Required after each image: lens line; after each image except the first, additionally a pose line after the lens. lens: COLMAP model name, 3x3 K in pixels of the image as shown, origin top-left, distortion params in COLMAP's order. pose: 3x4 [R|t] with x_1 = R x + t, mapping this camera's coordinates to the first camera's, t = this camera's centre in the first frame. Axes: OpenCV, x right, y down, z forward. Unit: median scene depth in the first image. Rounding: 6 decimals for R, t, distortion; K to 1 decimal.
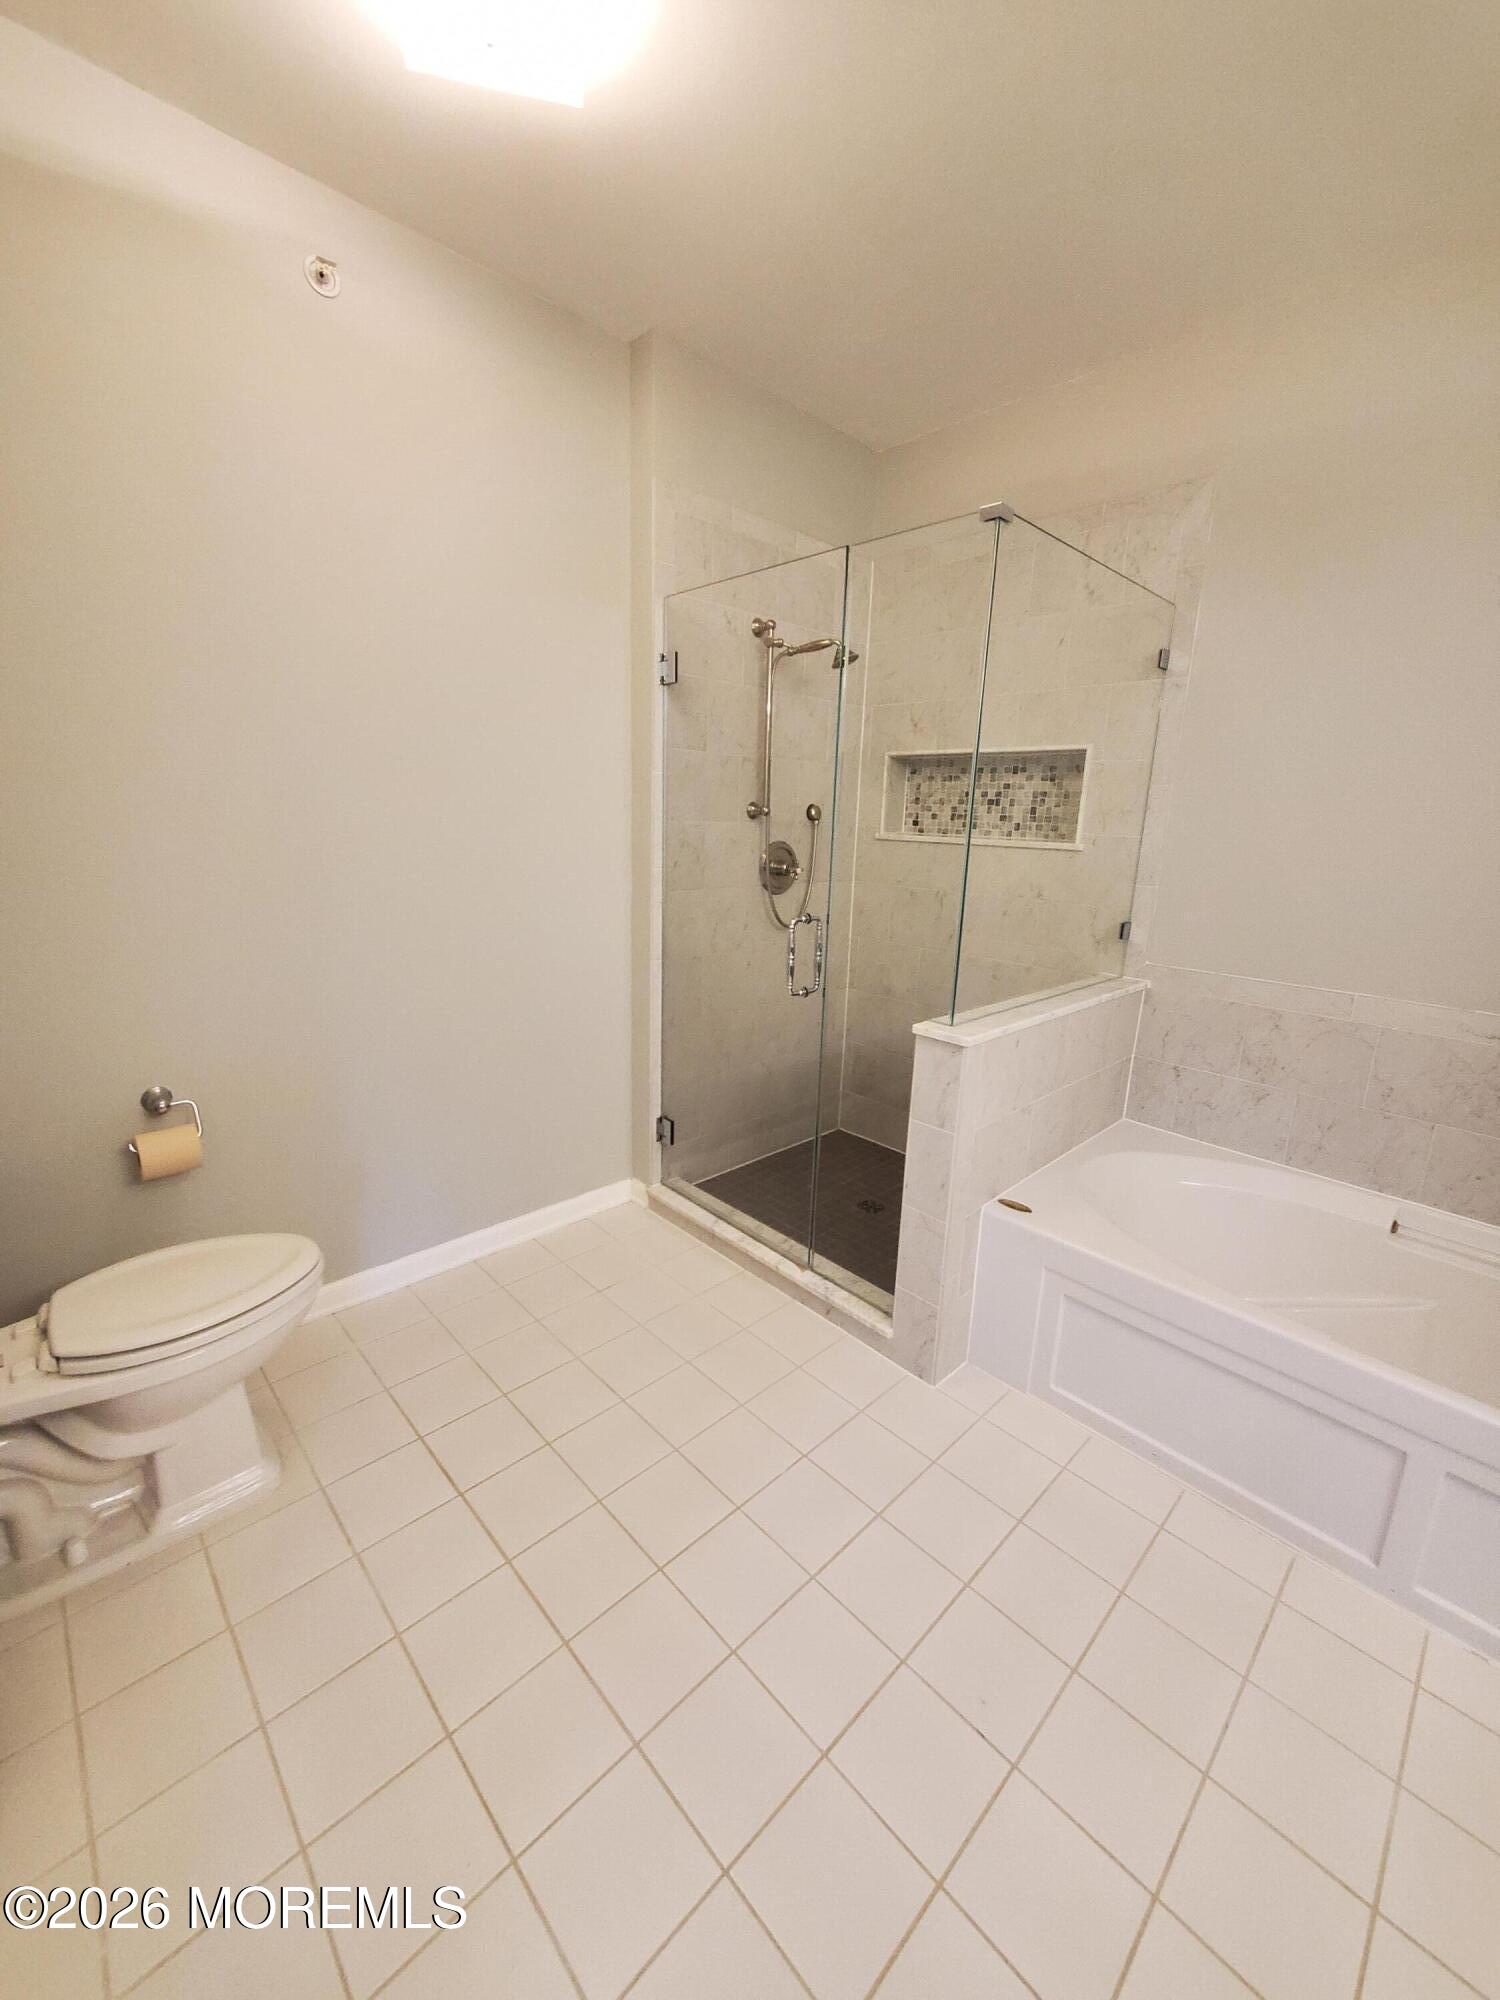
lens RADIAL K [[796.6, 0, 738.0], [0, 796.6, 989.0], [0, 0, 1]] dist [0.003134, -0.001002]
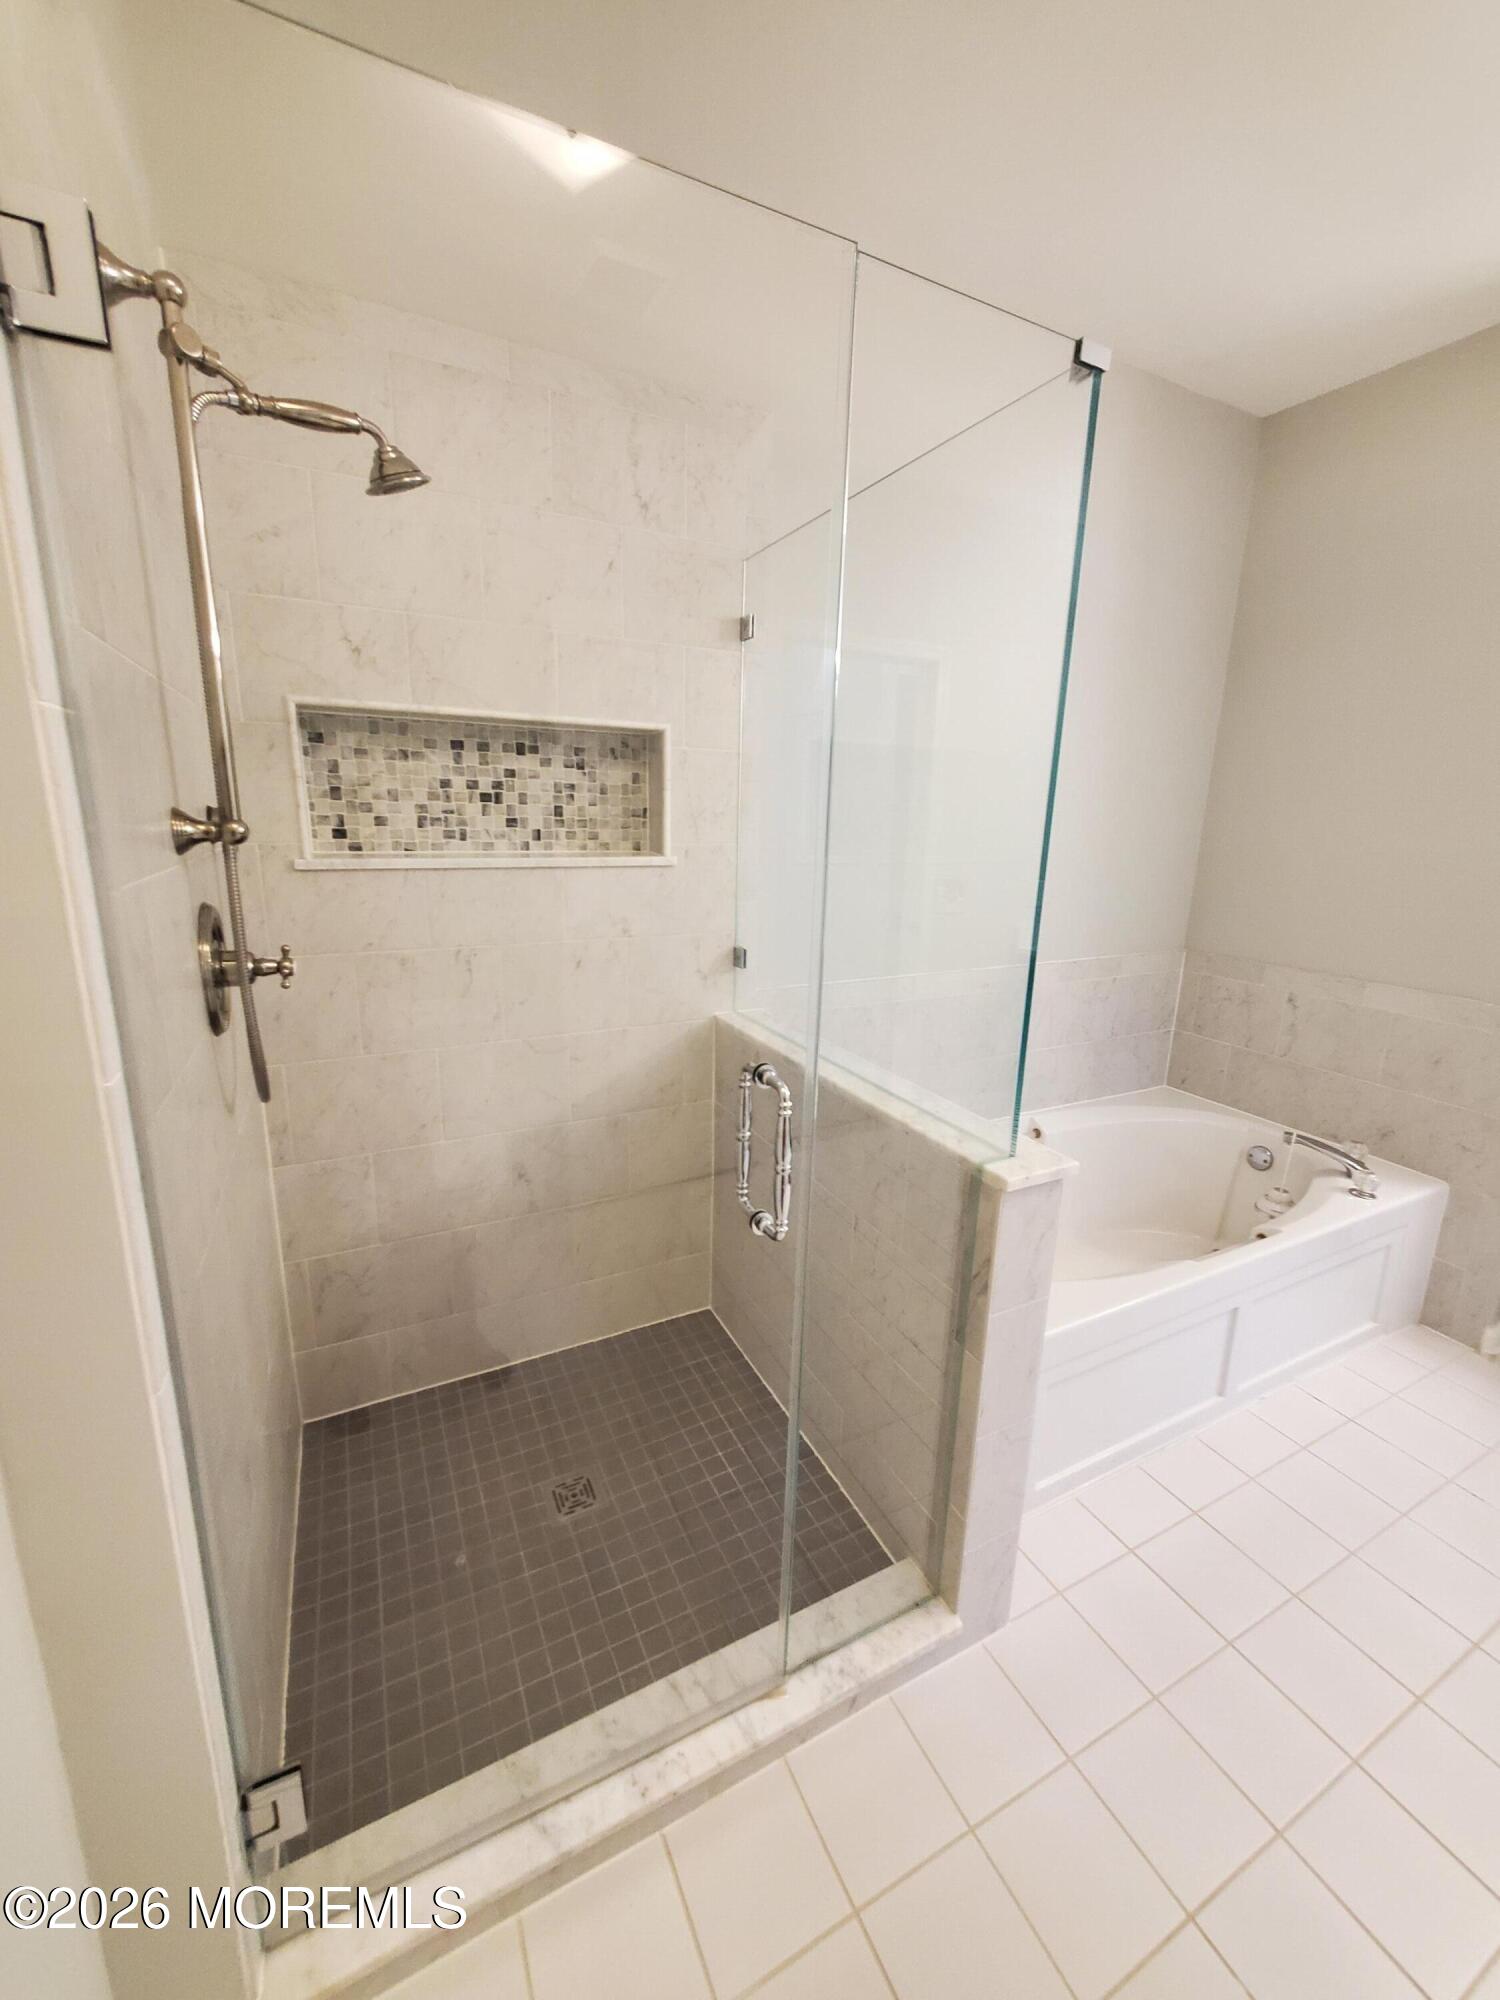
lens RADIAL K [[796.6, 0, 754.3], [0, 796.6, 992.9], [0, 0, 1]] dist [0.003134, -0.001002]
pose [[0.285297, -0.237615, 0.928518, -0.260404], [0.195742, 0.962807, 0.186246, -0.171427], [-0.938238, 0.128615, 0.321197, 0.656066]]
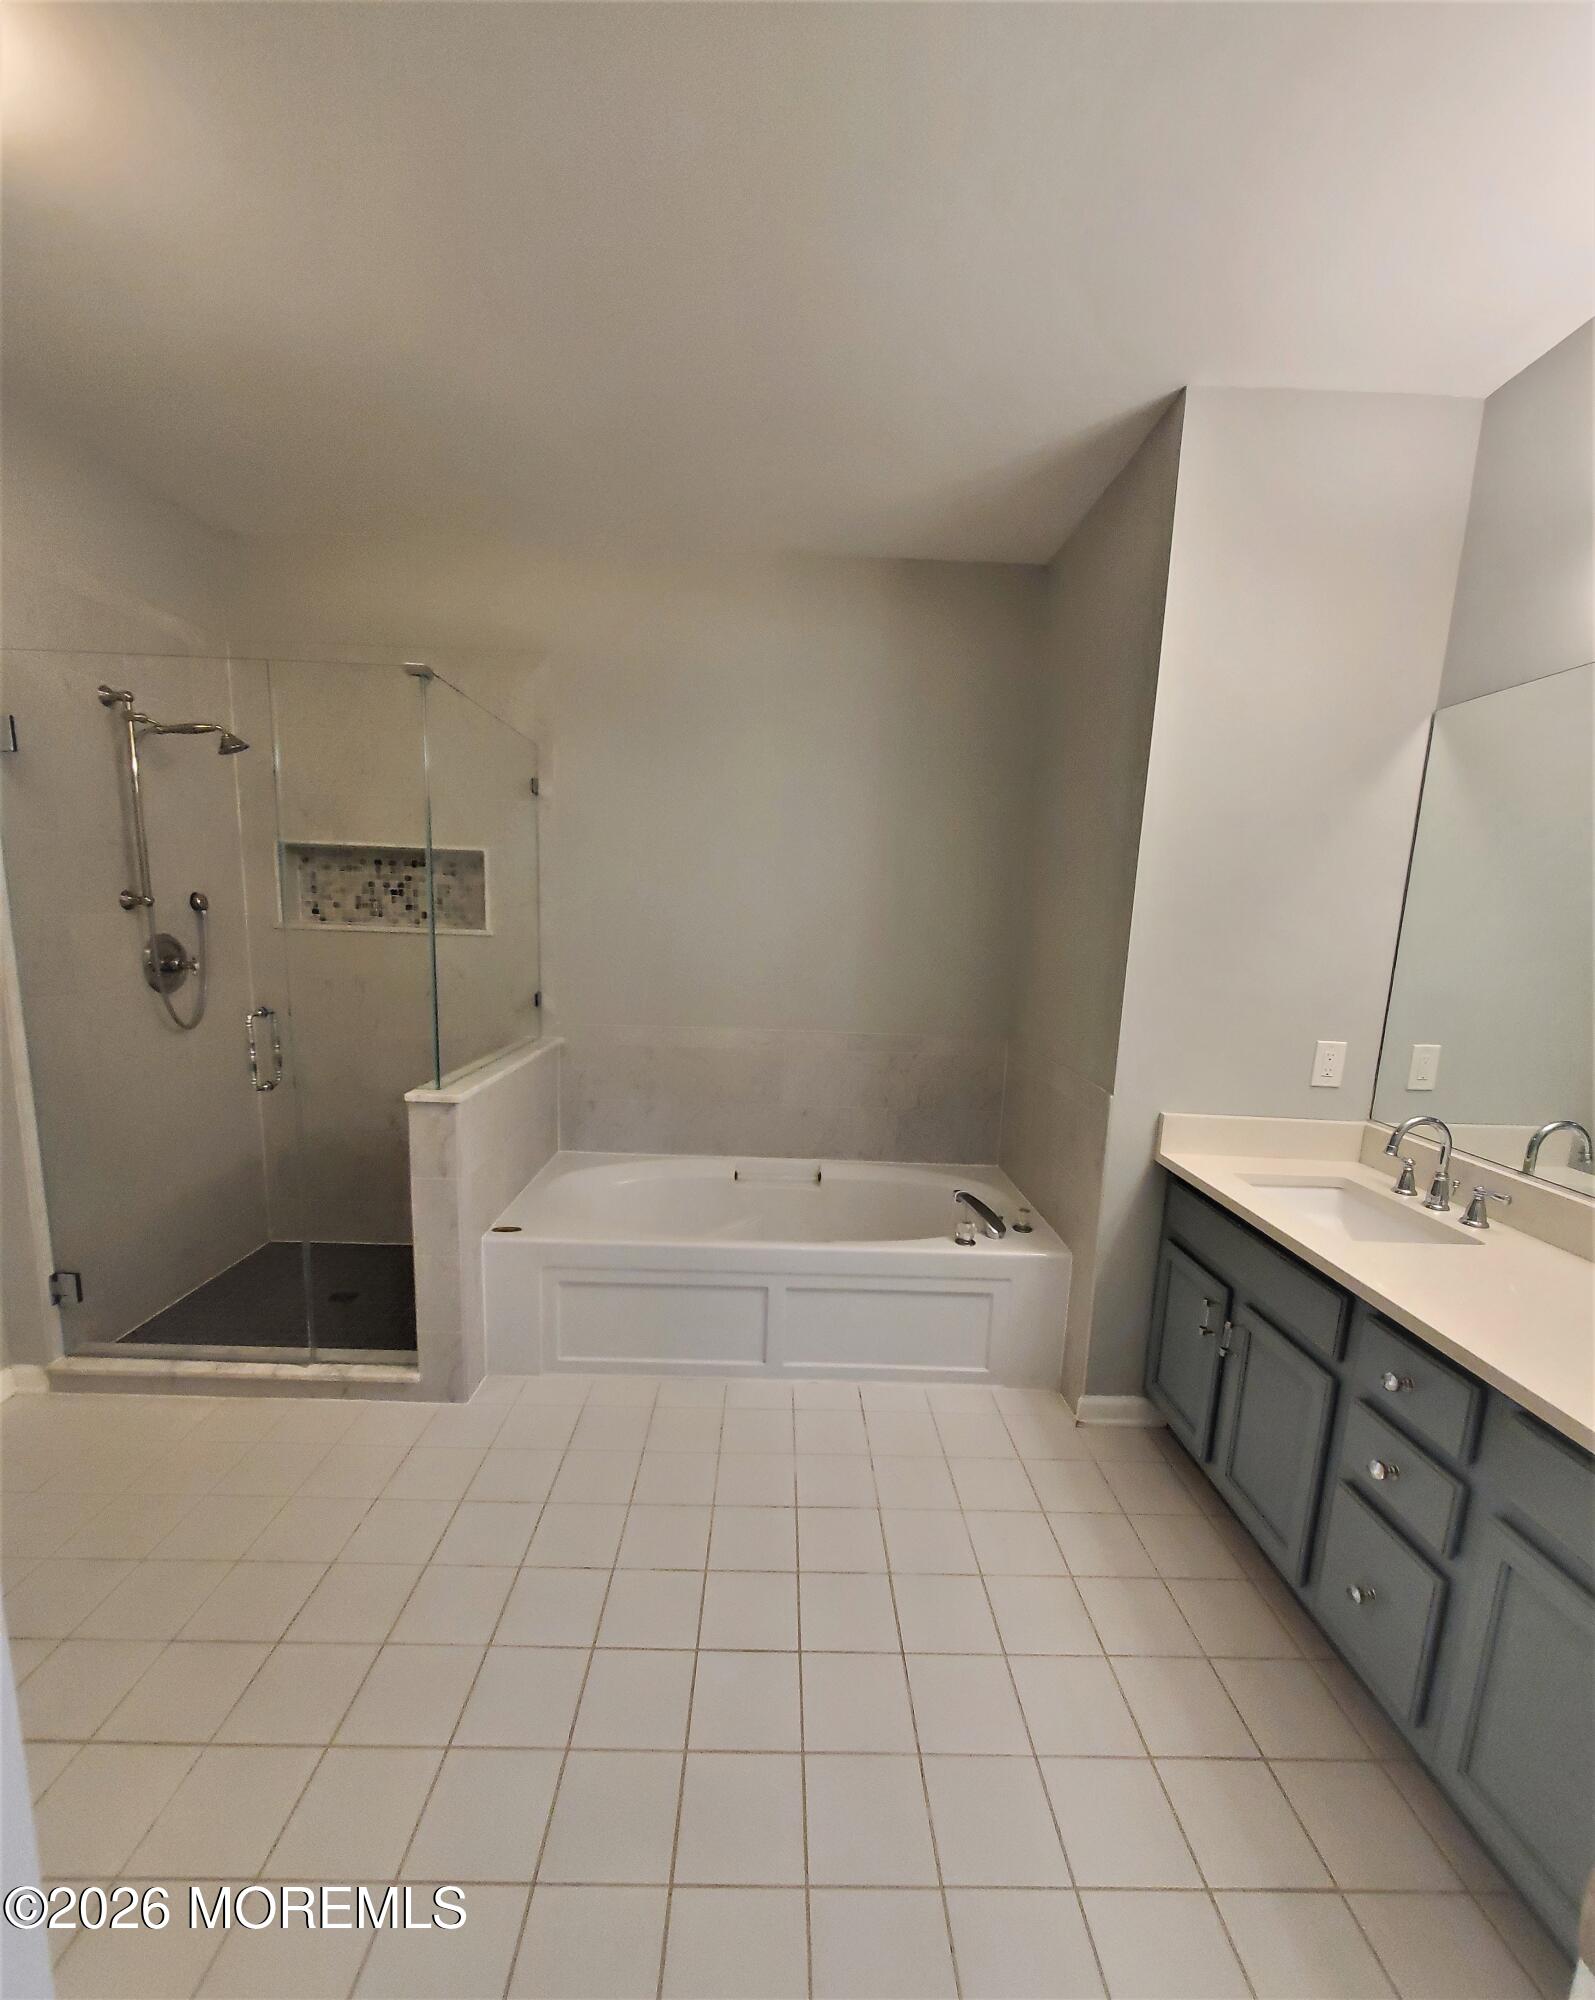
lens RADIAL K [[847.4, 0, 807.5], [0, 847.4, 1052.3], [0, 0, 1]] dist [0.001042, -0.000295]
pose [[0.667045, -0.128343, 0.733880, -0.188810], [0.147483, 0.988304, 0.038786, 0.016121], [-0.730274, 0.082363, 0.678171, -0.168621]]
